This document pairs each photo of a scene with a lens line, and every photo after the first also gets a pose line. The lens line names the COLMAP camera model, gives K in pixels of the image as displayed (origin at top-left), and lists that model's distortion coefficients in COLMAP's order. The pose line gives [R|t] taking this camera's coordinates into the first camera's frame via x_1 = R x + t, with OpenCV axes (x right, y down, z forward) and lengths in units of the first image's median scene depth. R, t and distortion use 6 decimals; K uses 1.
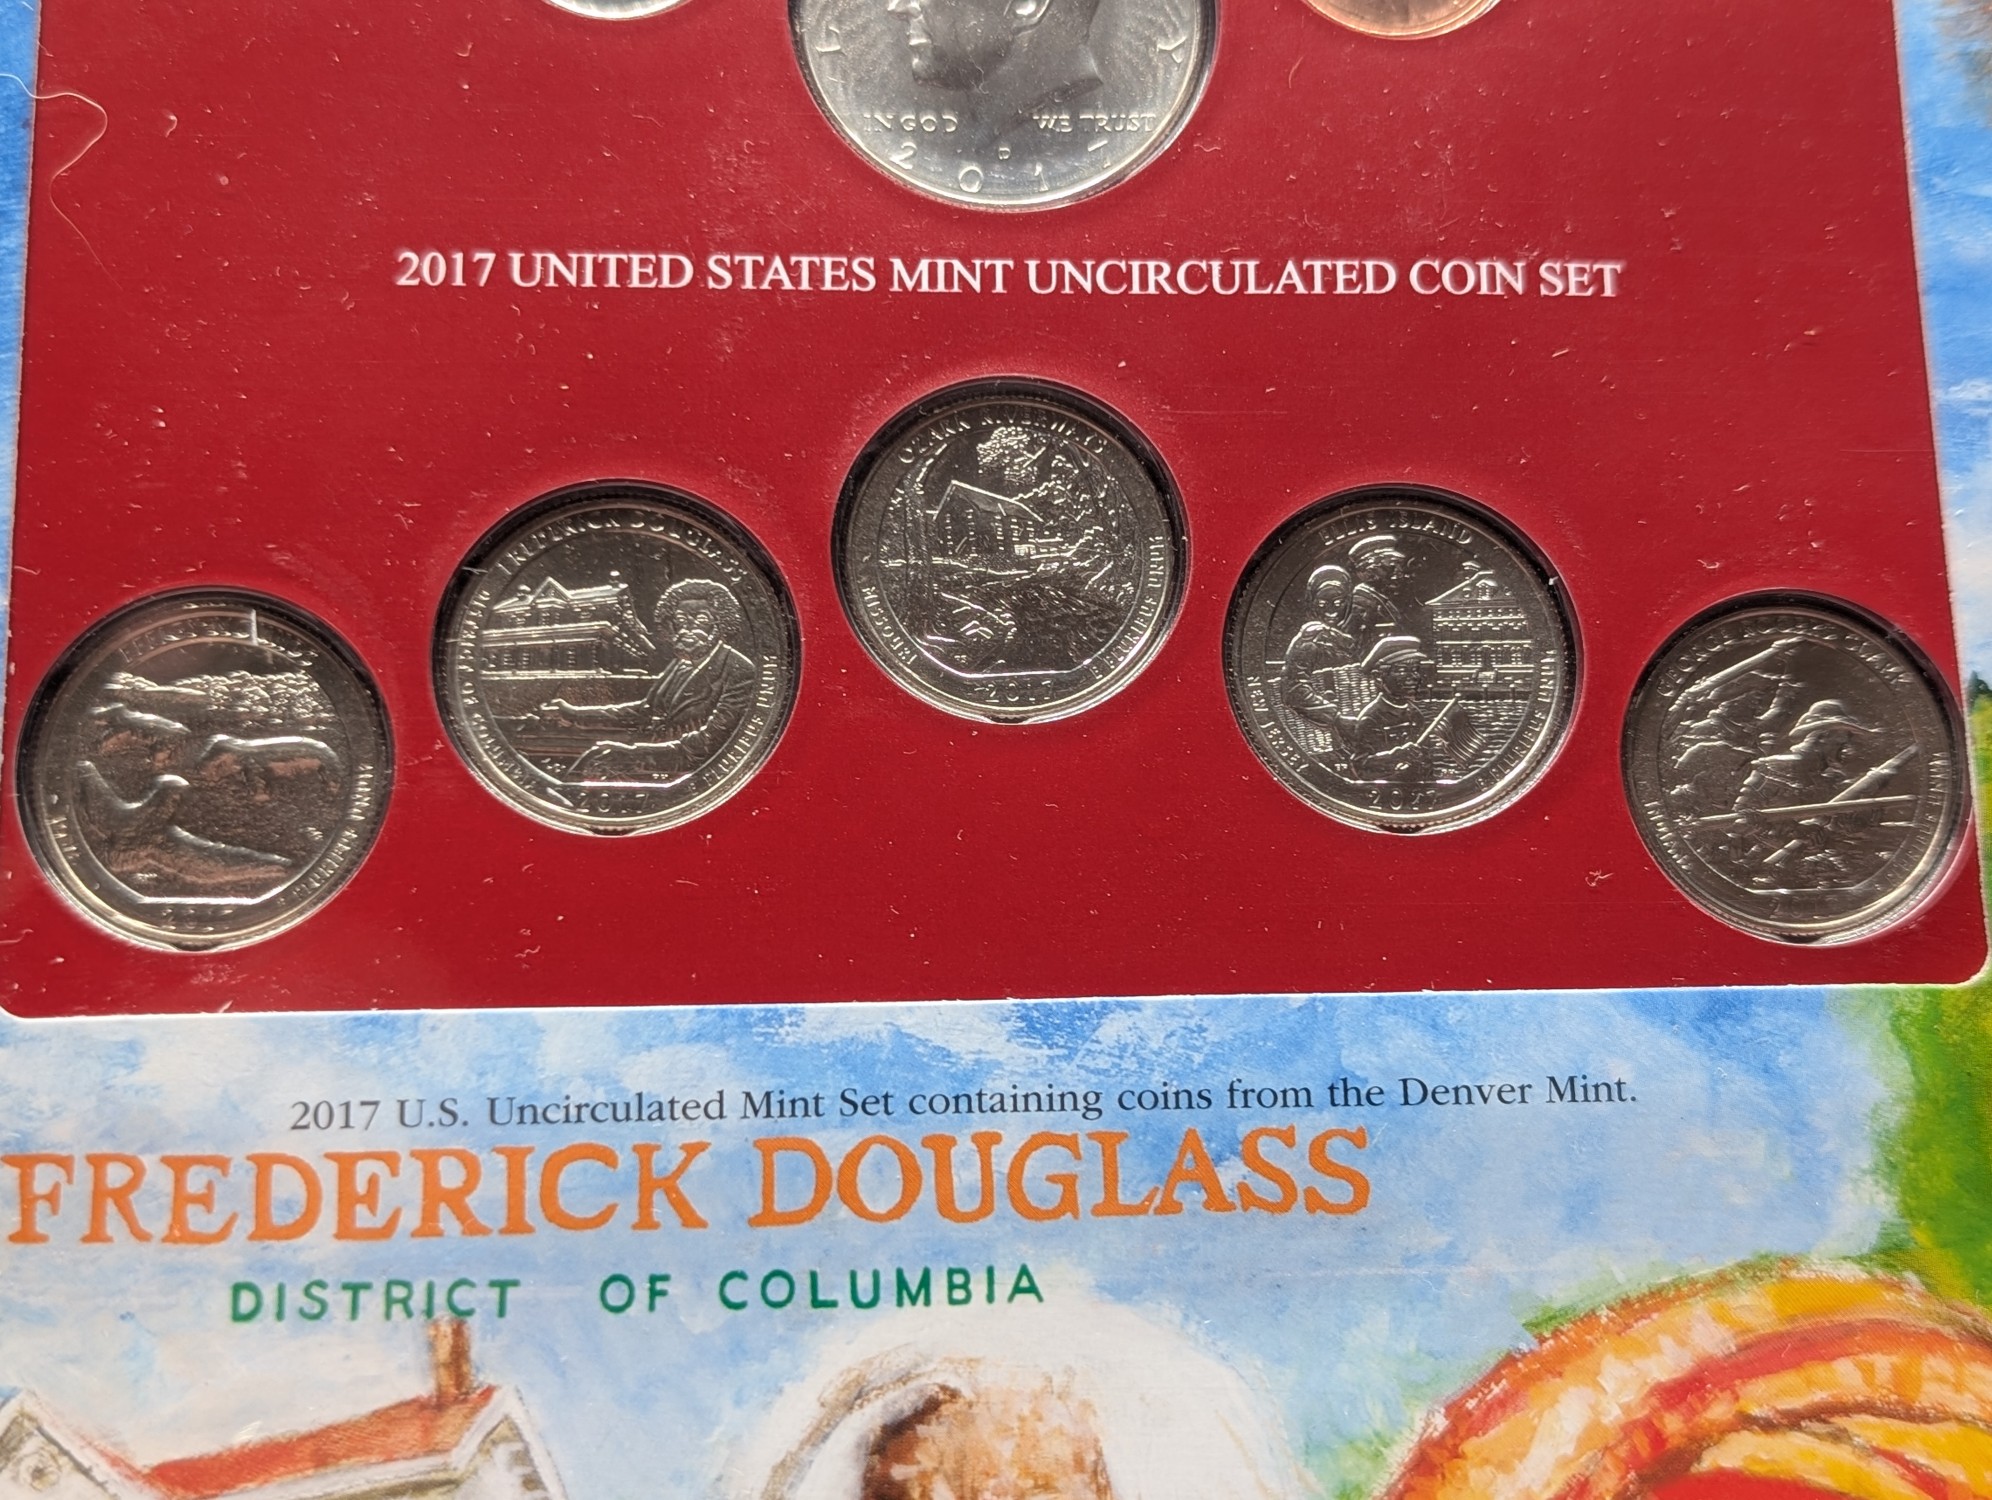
lens RADIAL K [[2503.0, 0, 996.0], [0, 2503.0, 750.0], [0, 0, 1]] dist [0.181062, -0.961694]
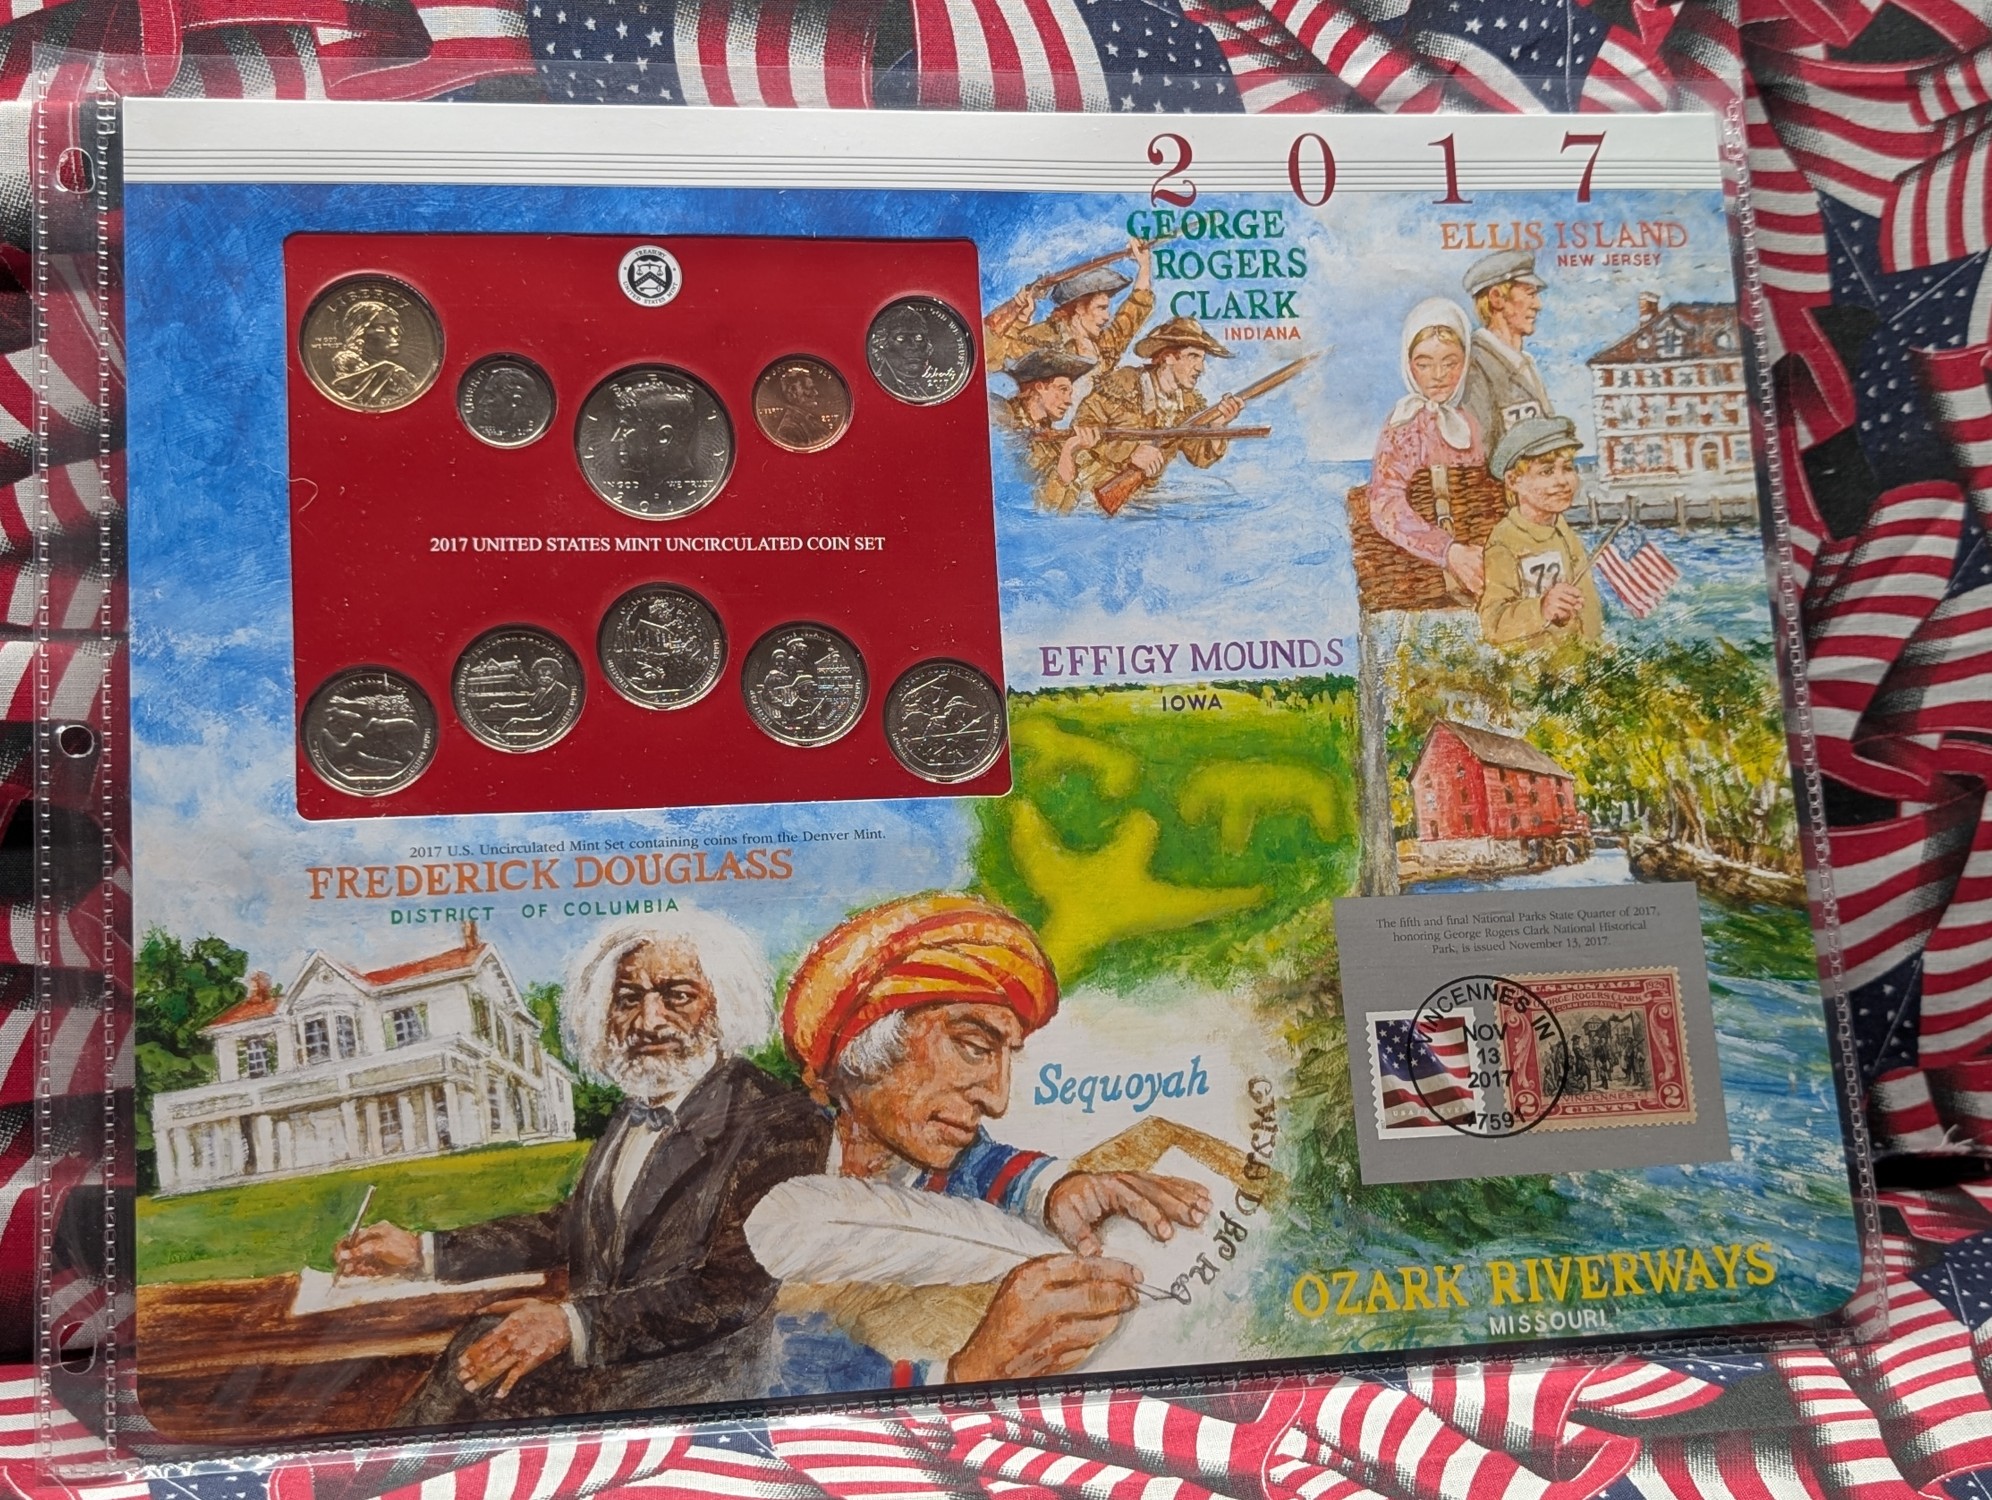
lens RADIAL K [[2503.0, 0, 996.0], [0, 2503.0, 750.0], [0, 0, 1]] dist [0.181062, -0.961694]
pose [[0.990166, -0.017420, 0.138811, -0.016718], [0.011995, 0.999135, 0.039829, -0.074720], [-0.139385, -0.037772, 0.989518, -1.870368]]
